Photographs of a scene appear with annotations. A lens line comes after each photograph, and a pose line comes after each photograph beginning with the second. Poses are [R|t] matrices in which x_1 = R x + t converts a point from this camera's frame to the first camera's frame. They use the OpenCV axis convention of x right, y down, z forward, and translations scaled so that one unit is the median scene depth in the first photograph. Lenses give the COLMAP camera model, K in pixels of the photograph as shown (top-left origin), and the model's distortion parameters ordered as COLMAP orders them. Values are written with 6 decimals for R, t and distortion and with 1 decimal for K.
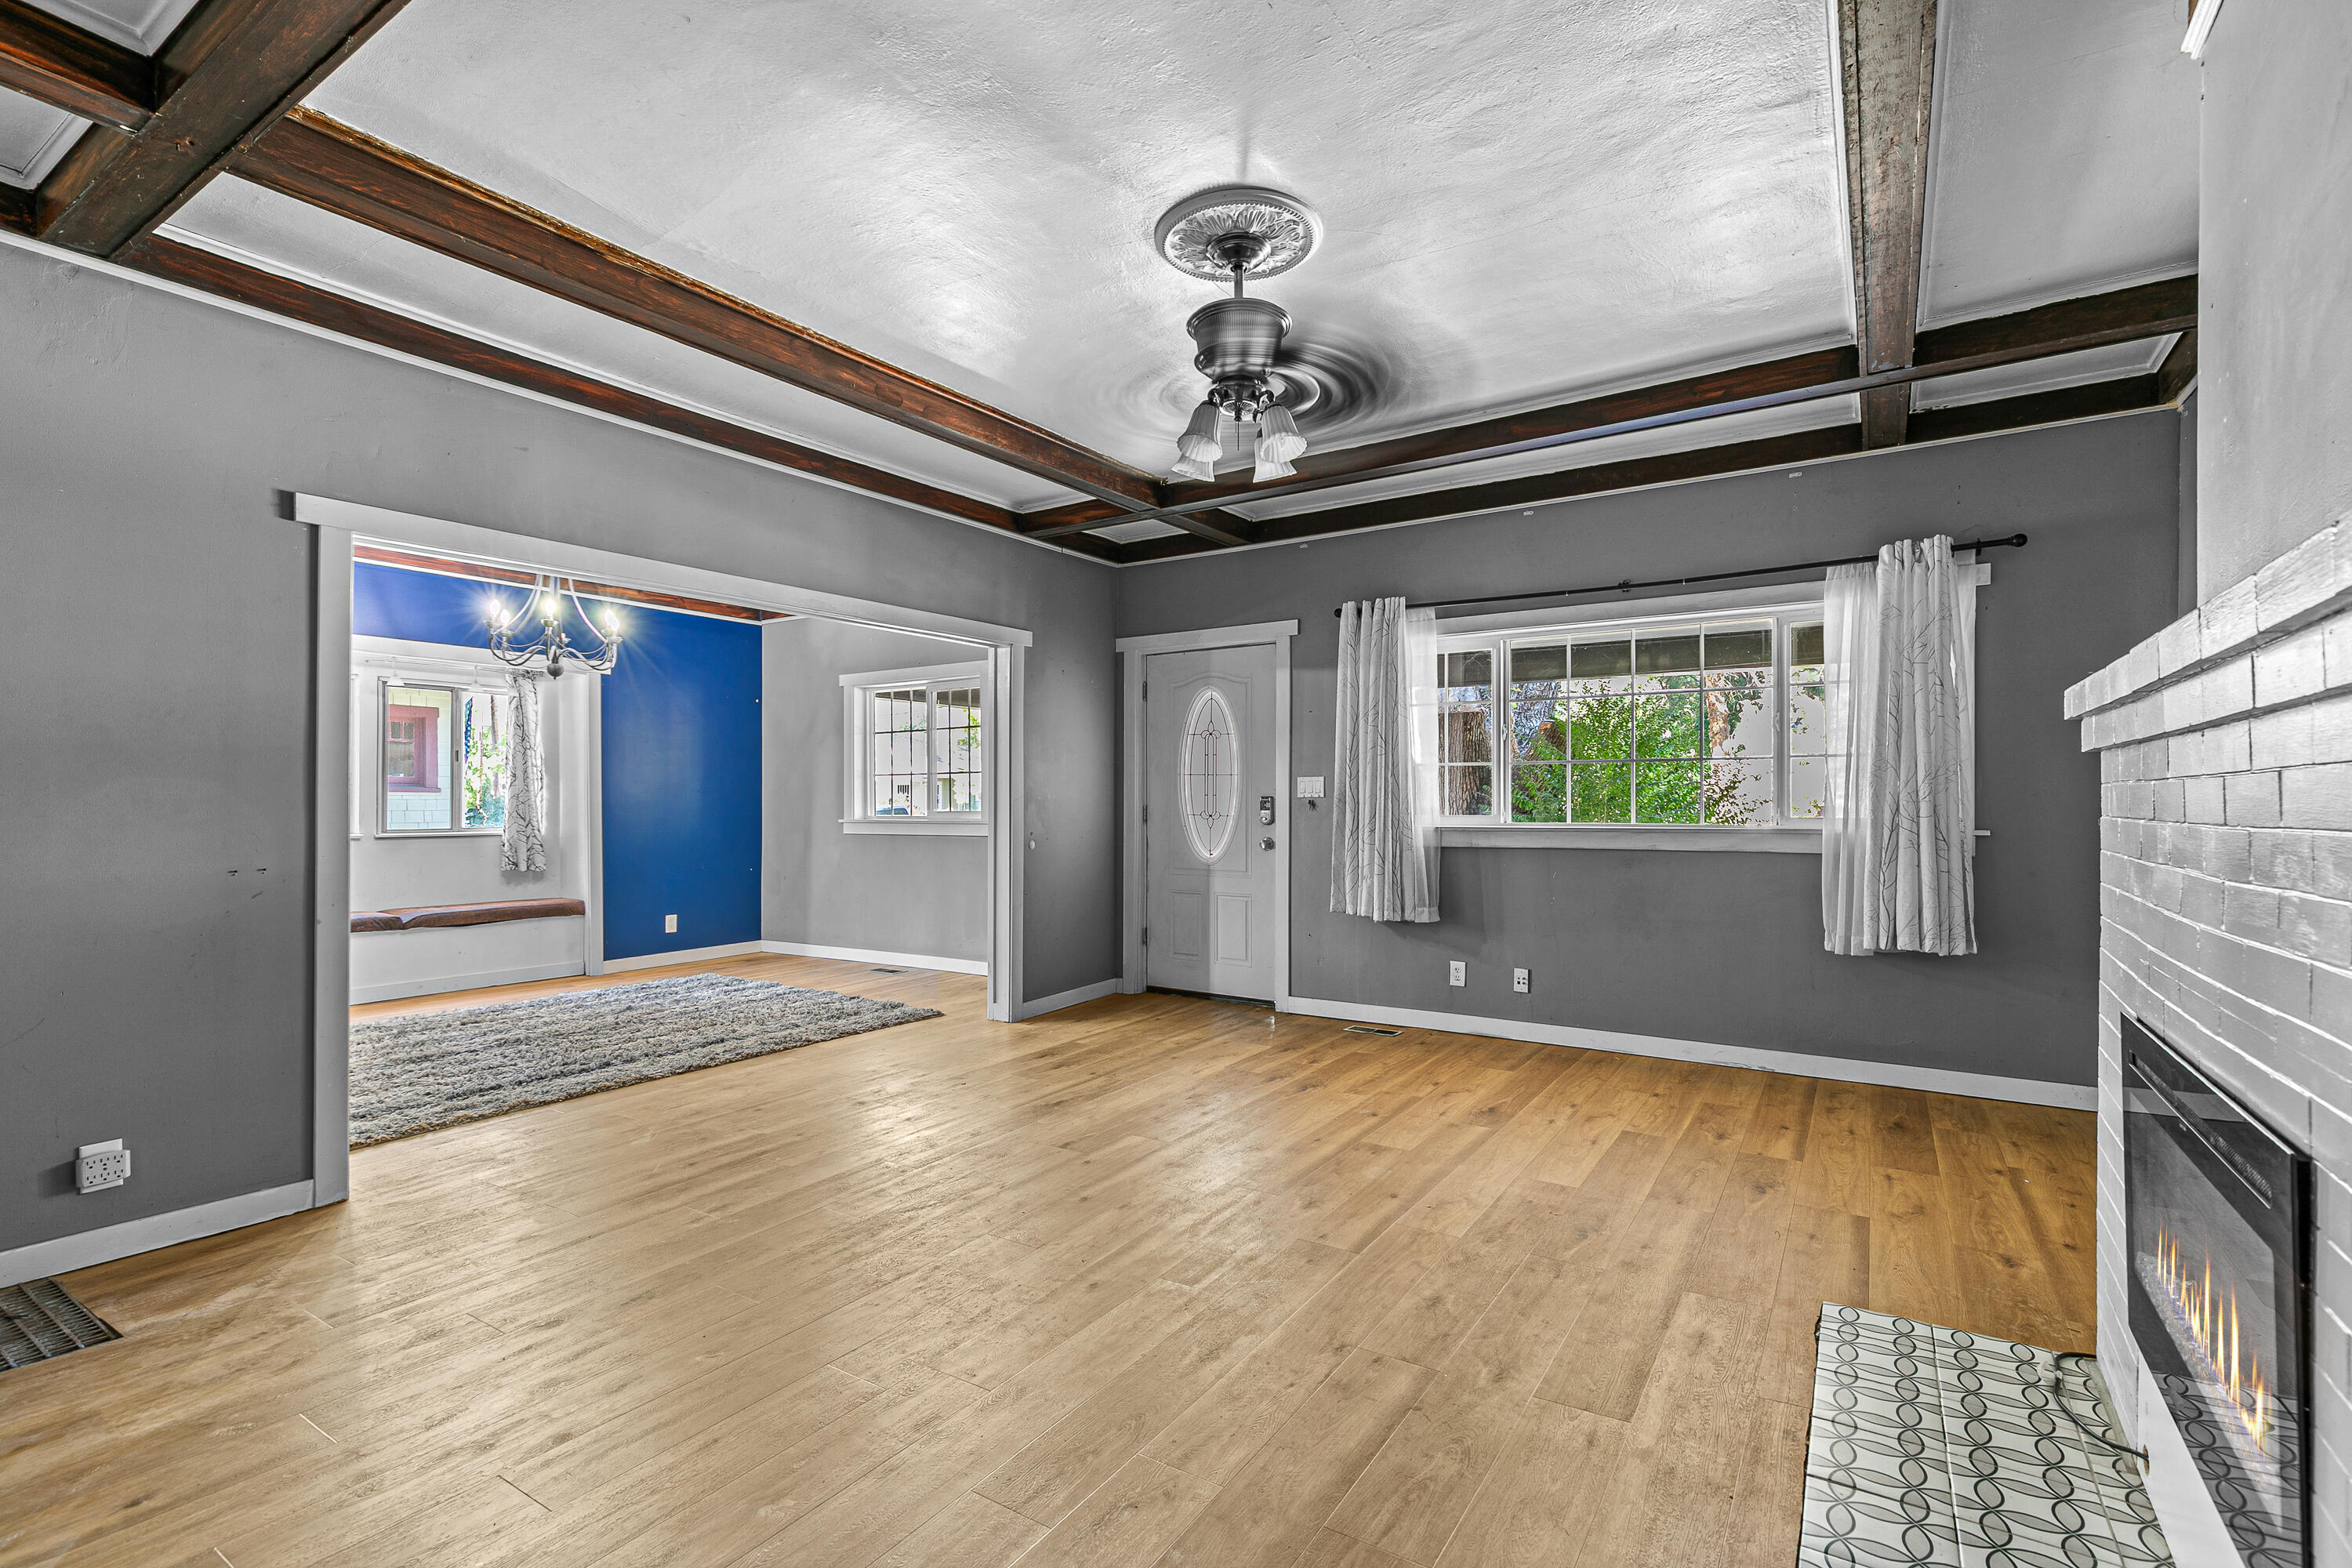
lens RADIAL K [[1066.3, 0, 1181.7], [0, 1066.3, 801.1], [0, 0, 1]] dist [0.010234, -0.001895]
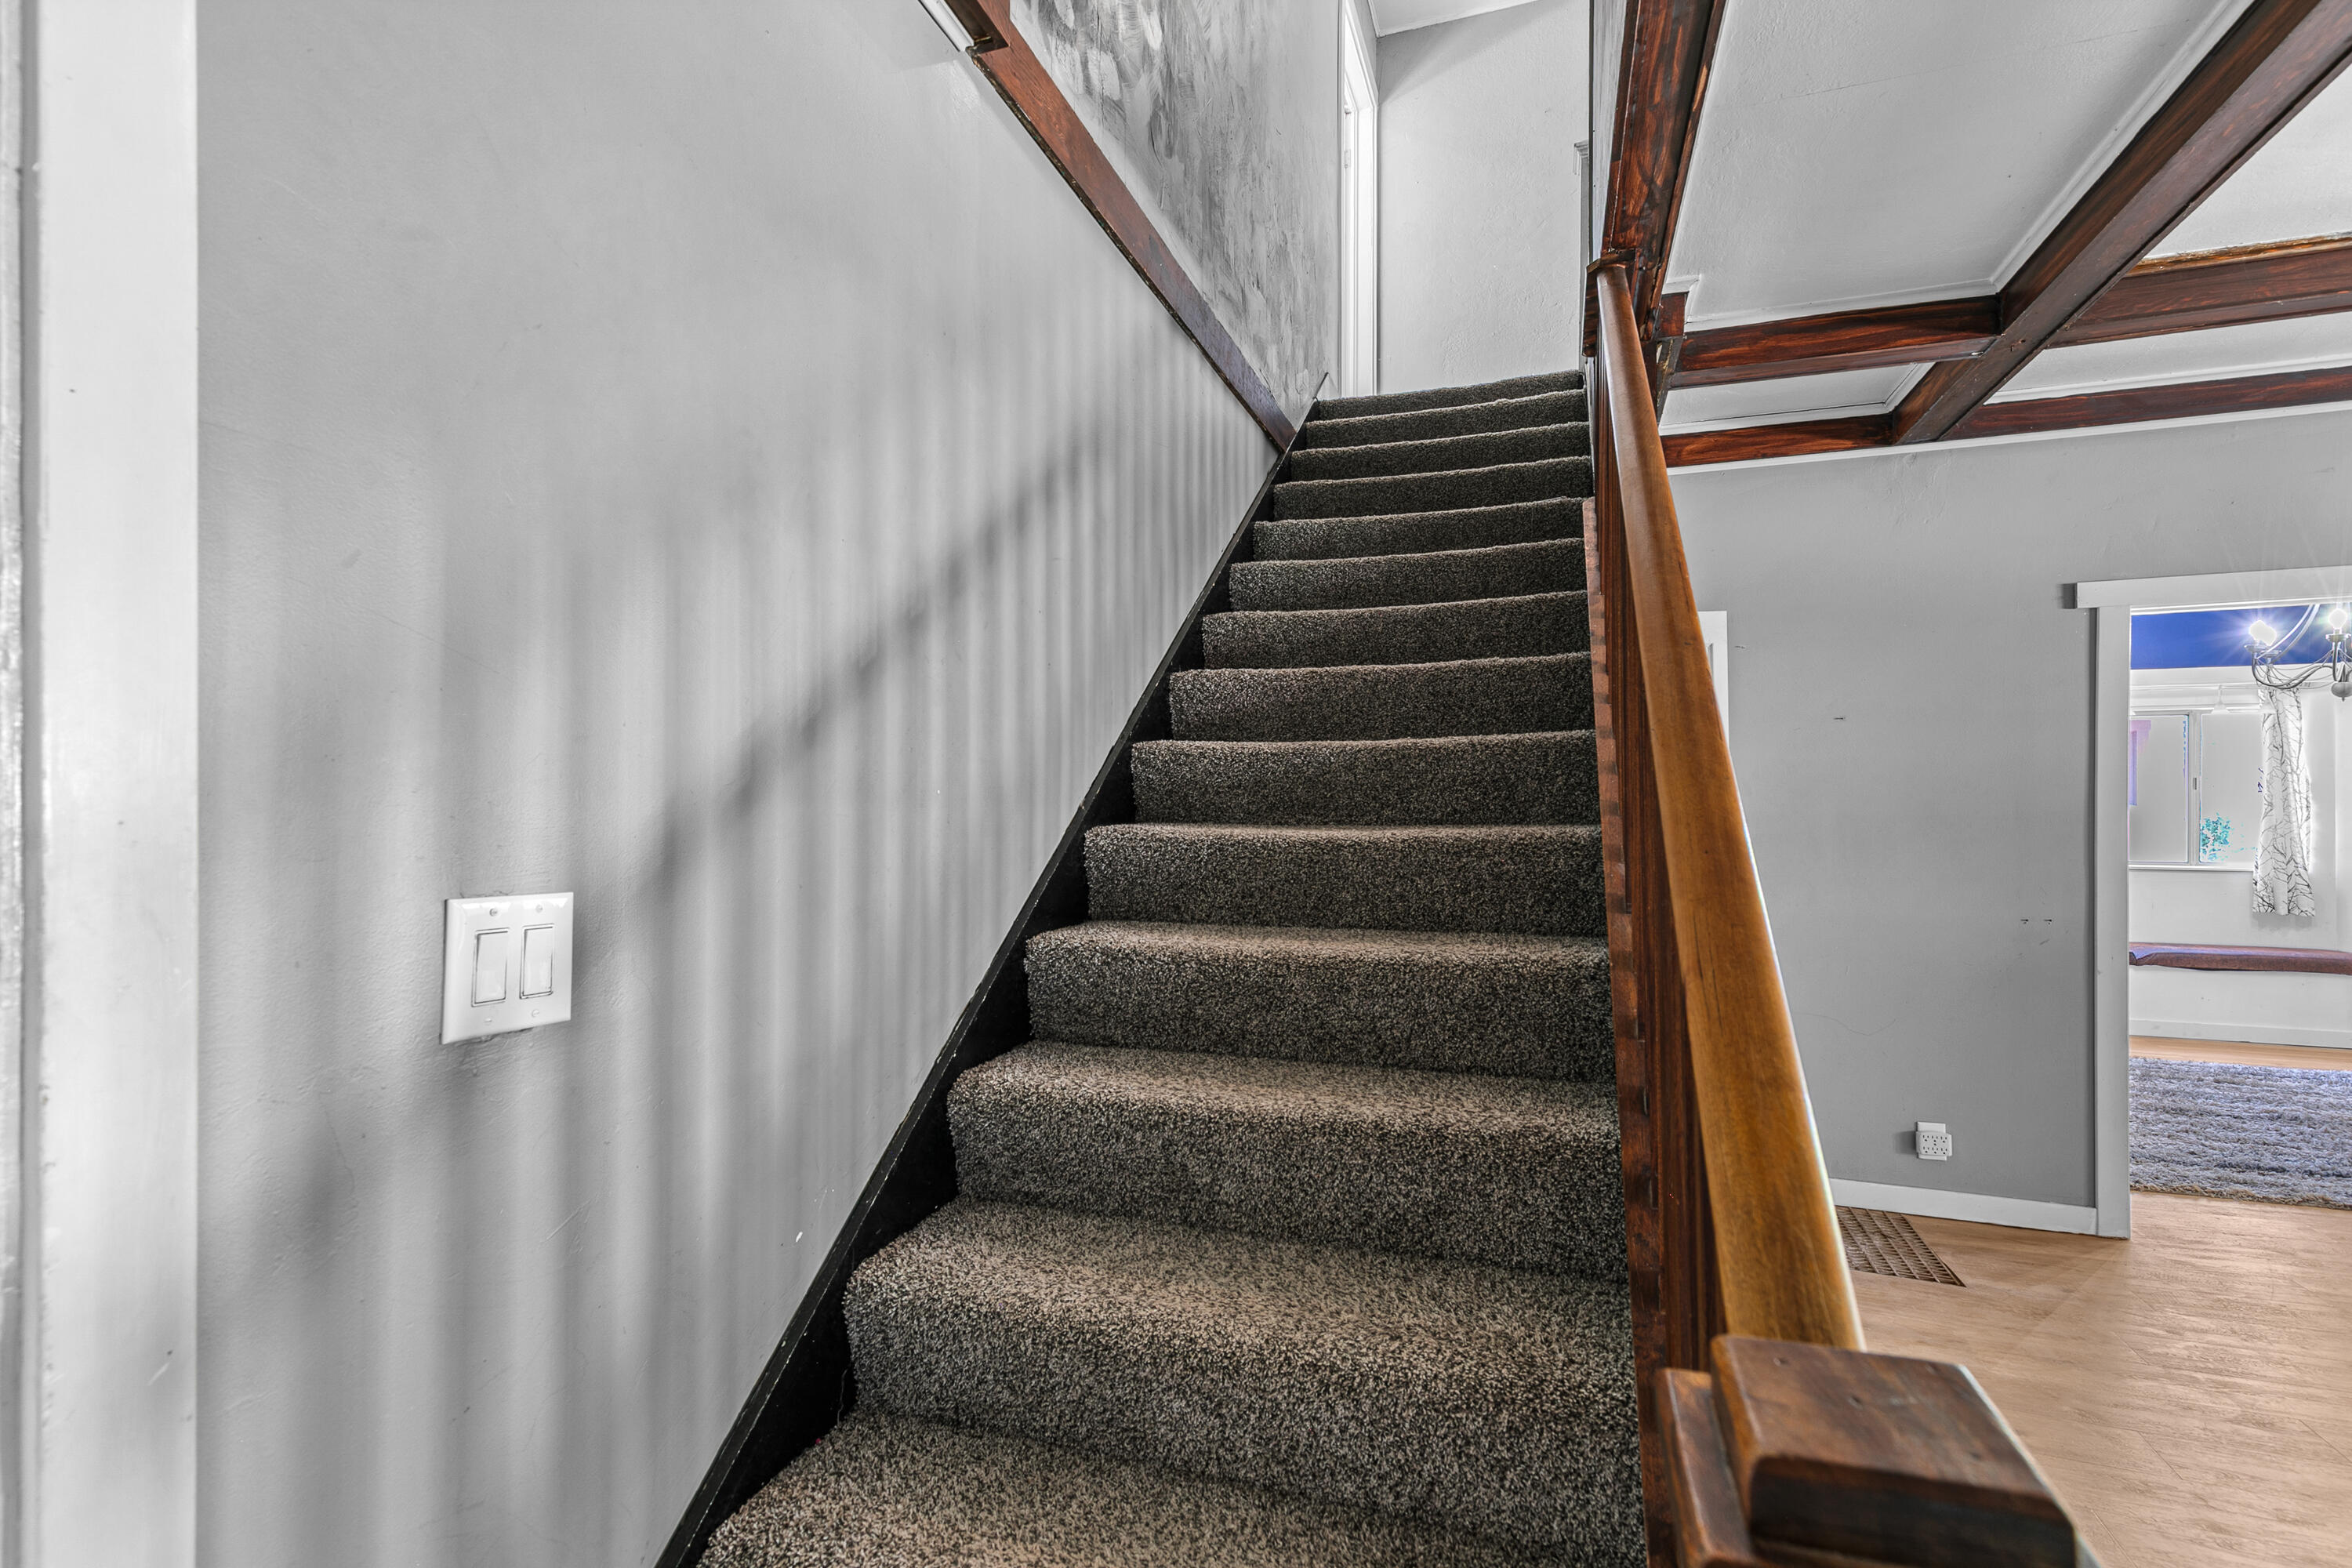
lens RADIAL K [[1066.3, 0, 1191.3], [0, 1066.3, 793.8], [0, 0, 1]] dist [0.010234, -0.001895]
pose [[0.245024, -0.007845, -0.969485, 0.021761], [-0.000604, 0.999966, -0.008244, -0.053725], [0.969517, 0.002605, 0.245011, -0.144063]]
